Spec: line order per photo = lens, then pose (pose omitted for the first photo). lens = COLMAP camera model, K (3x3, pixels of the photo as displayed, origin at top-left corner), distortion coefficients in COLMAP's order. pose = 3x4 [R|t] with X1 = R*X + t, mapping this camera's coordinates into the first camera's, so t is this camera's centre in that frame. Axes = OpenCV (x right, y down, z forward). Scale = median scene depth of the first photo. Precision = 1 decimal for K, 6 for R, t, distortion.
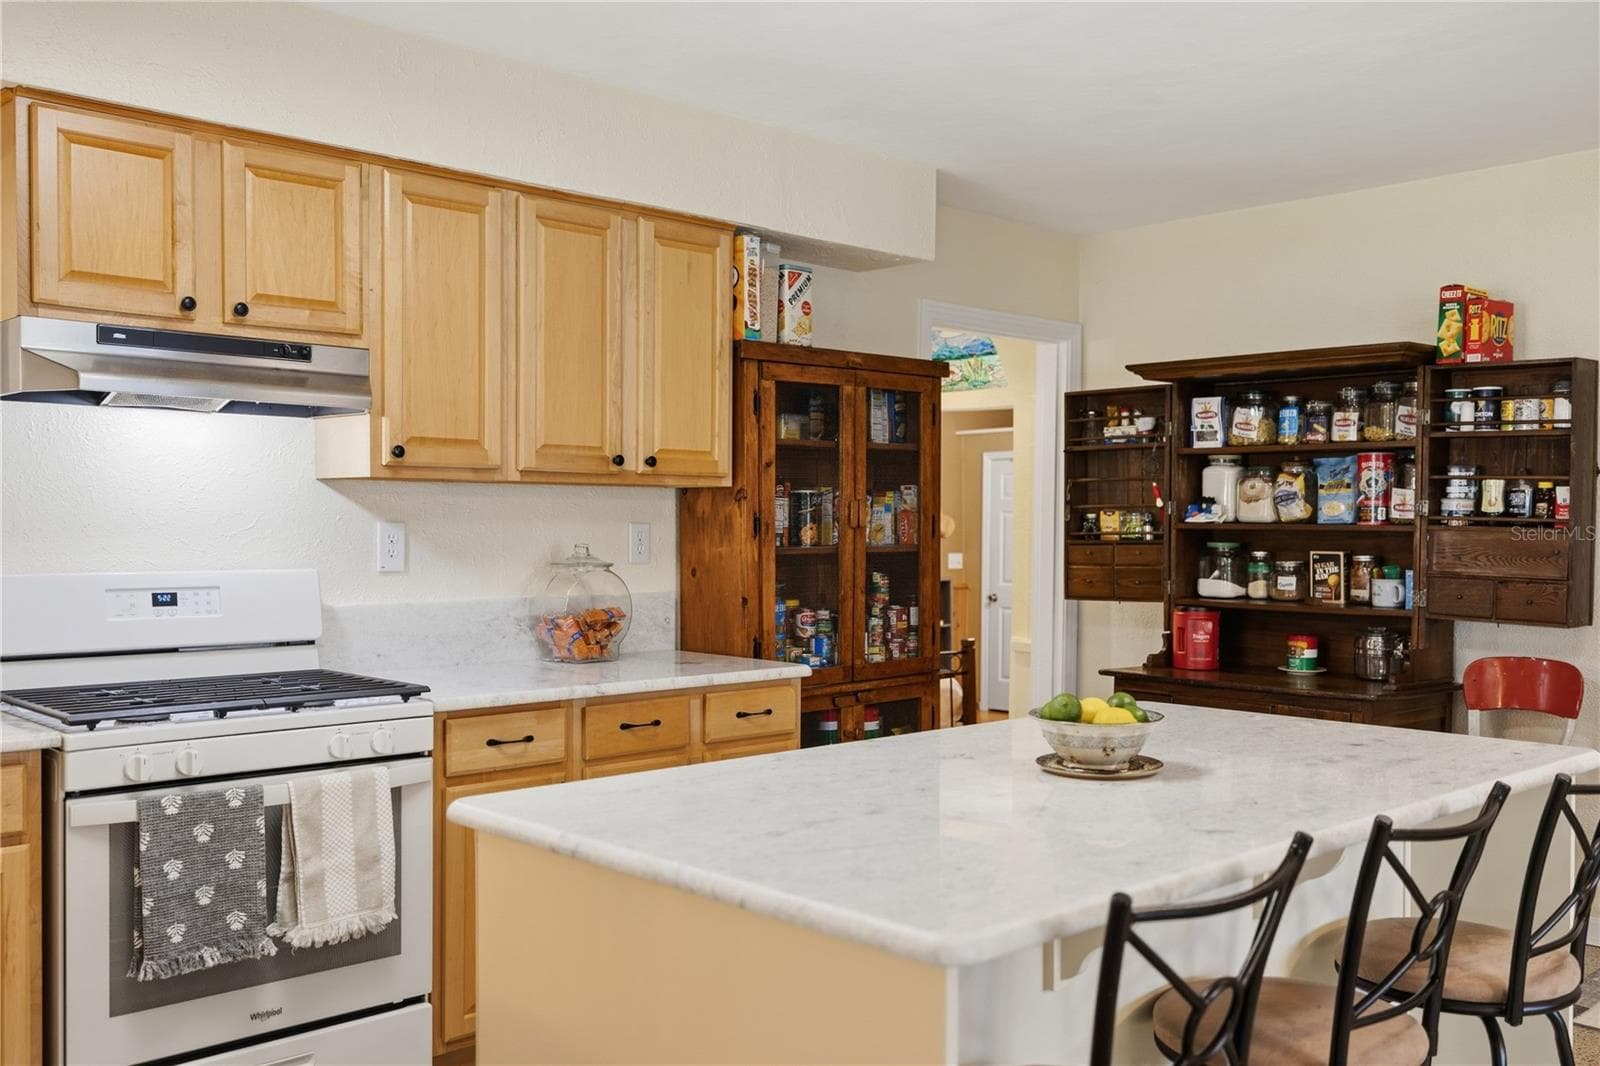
lens RADIAL K [[1453.9, 0, 800.0], [0, 1453.9, 533.0], [0, 0, 1]] dist [0.003544, 0.007836]
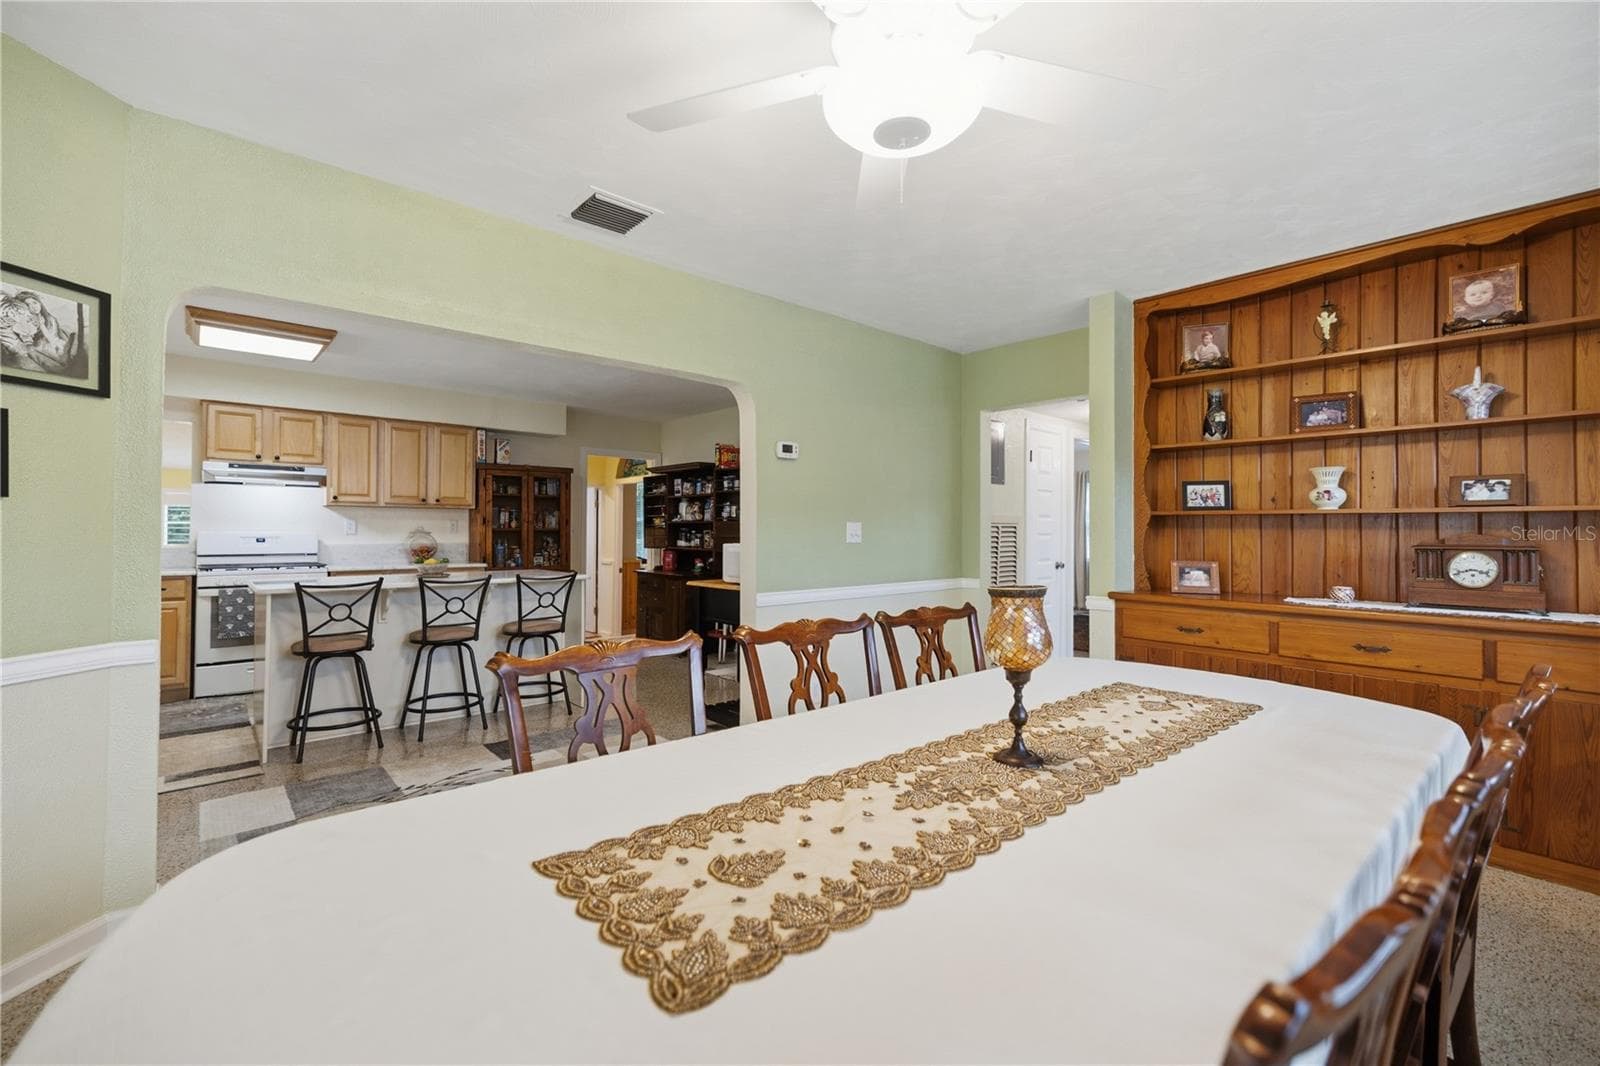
lens RADIAL K [[673.6, 0, 798.0], [0, 673.6, 515.0], [0, 0, 1]] dist [-0.000578, 0.000017]
pose [[0.999443, -0.002292, -0.033301, 0.709577], [0.001224, 0.999486, -0.032031, 0.030192], [0.033357, 0.031972, 0.998932, -0.448701]]
